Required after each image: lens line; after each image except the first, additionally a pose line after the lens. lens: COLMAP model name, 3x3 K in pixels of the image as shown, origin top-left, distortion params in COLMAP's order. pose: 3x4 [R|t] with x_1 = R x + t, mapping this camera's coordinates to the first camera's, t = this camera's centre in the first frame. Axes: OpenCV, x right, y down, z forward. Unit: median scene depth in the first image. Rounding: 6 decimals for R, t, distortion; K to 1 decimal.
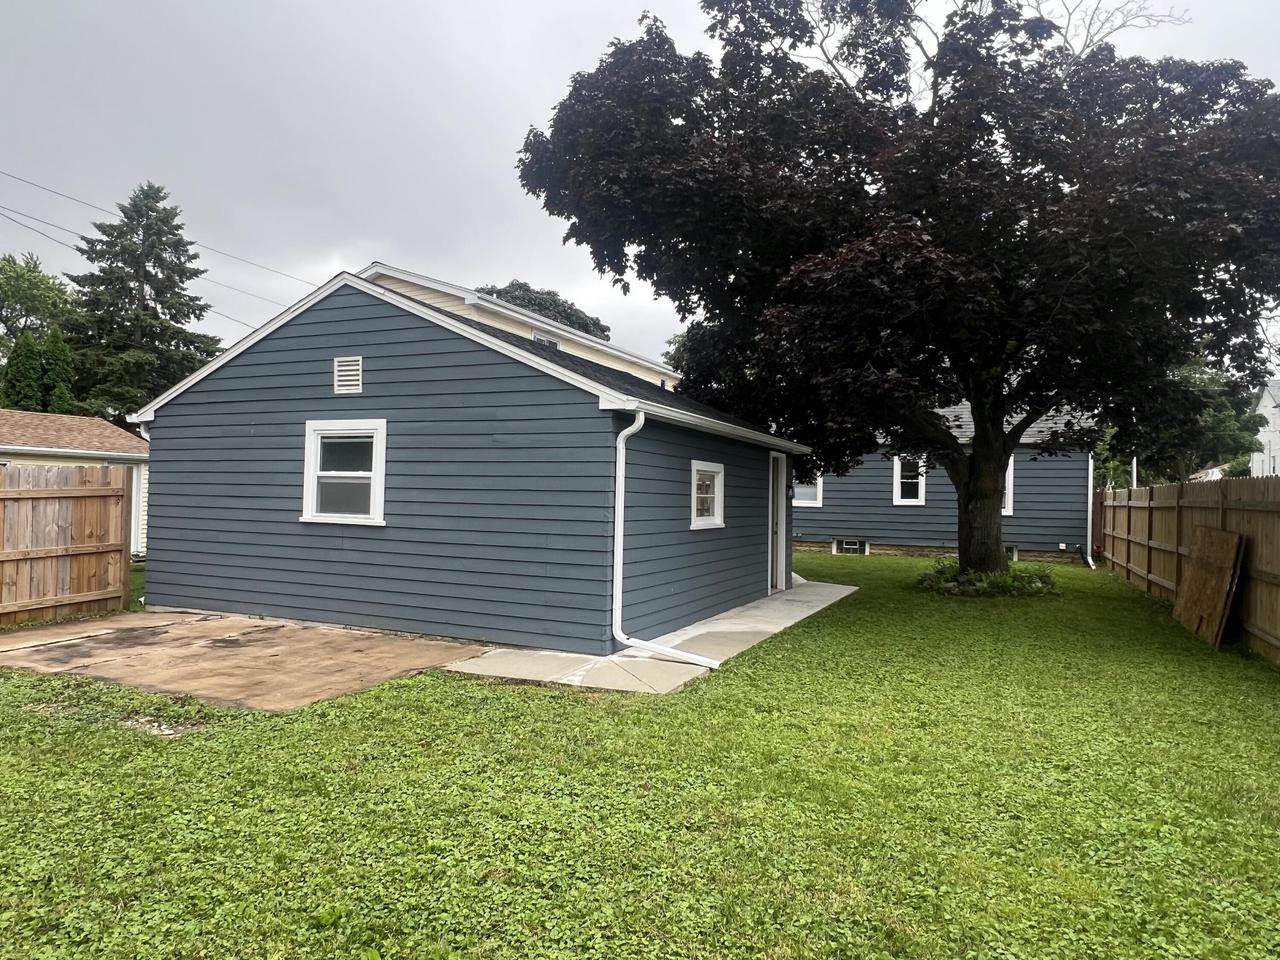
lens RADIAL K [[846.9, 0, 636.7], [0, 846.9, 483.5], [0, 0, 1]] dist [0.000963, -0.000834]
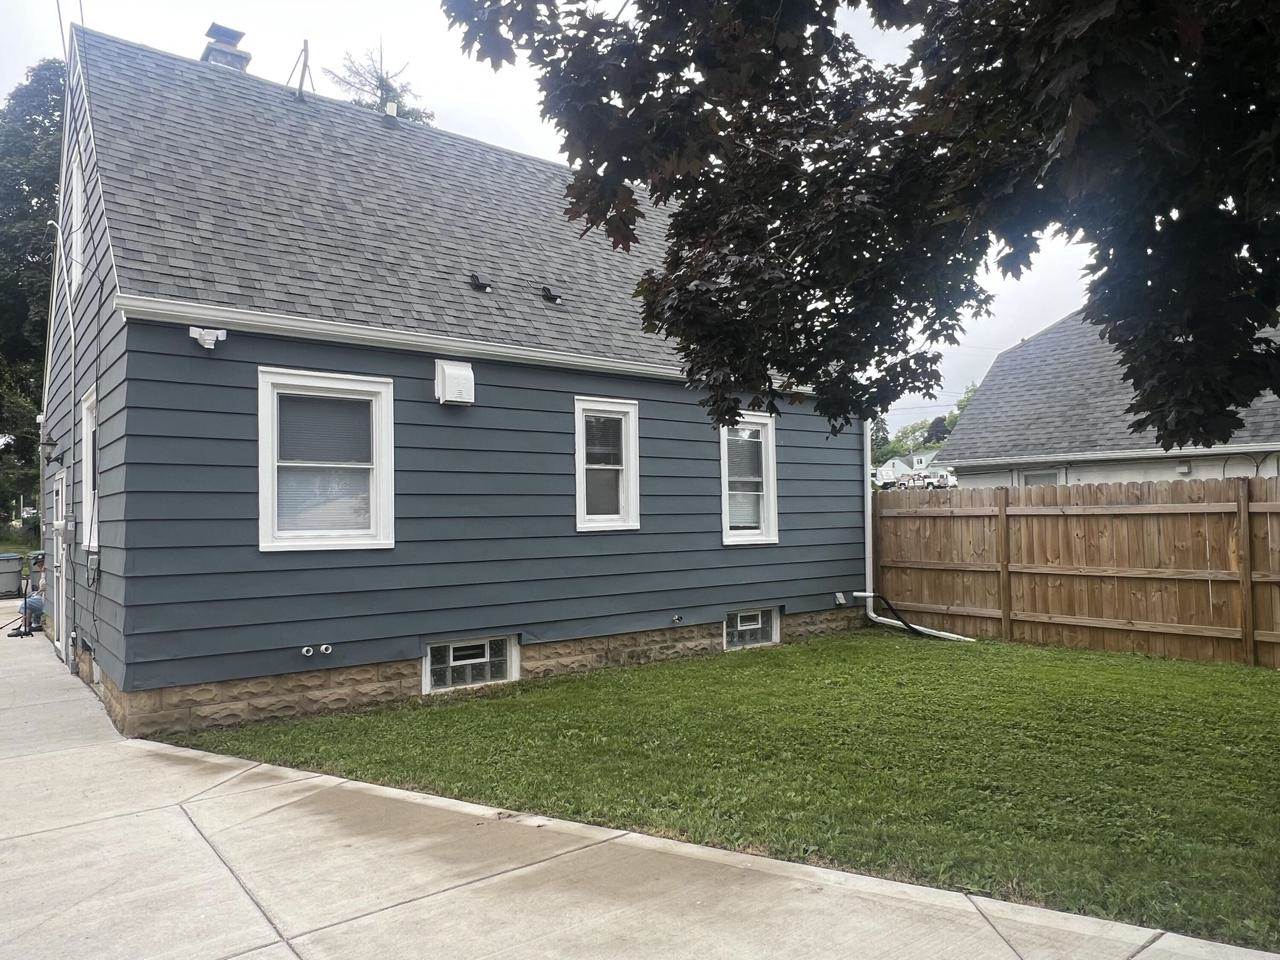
lens RADIAL K [[857.0, 0, 640.0], [0, 857.0, 480.0], [0, 0, 1]] dist [0.000370, -0.000352]
pose [[0.459896, 0.013695, 0.887867, -0.016604], [0.005357, 0.999820, -0.018197, 0.009962], [-0.887956, 0.013125, 0.459740, 0.803399]]
